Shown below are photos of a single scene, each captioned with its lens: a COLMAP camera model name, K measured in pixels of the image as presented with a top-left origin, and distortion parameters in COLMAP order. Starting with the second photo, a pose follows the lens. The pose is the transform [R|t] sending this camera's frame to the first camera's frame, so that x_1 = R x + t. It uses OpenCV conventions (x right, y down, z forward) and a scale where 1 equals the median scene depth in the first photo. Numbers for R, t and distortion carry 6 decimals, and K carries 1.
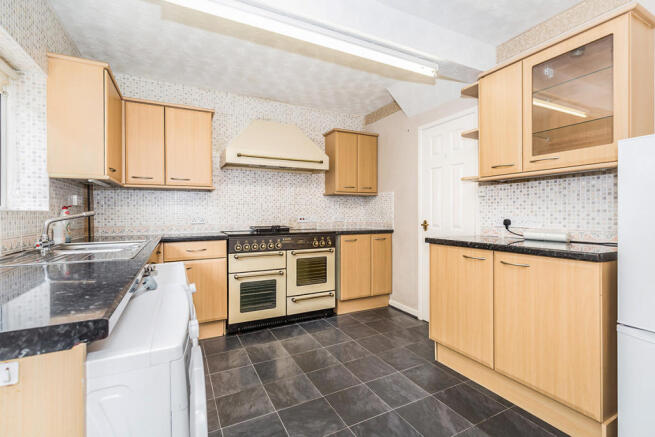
lens RADIAL K [[295.5, 0, 329.0], [0, 295.5, 203.6], [0, 0, 1]] dist [-0.000889, 0.000031]
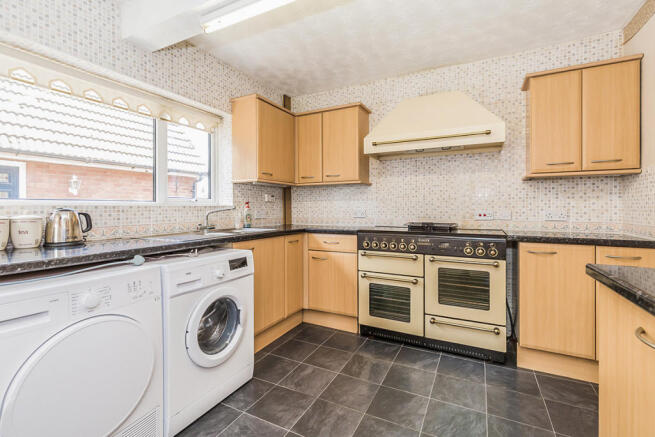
lens RADIAL K [[295.5, 0, 329.0], [0, 295.5, 203.6], [0, 0, 1]] dist [-0.000889, 0.000031]
pose [[0.581827, -0.009023, -0.813263, 0.356474], [0.025745, 0.999642, 0.007327, 0.010308], [0.812905, -0.025200, 0.581851, 0.346210]]
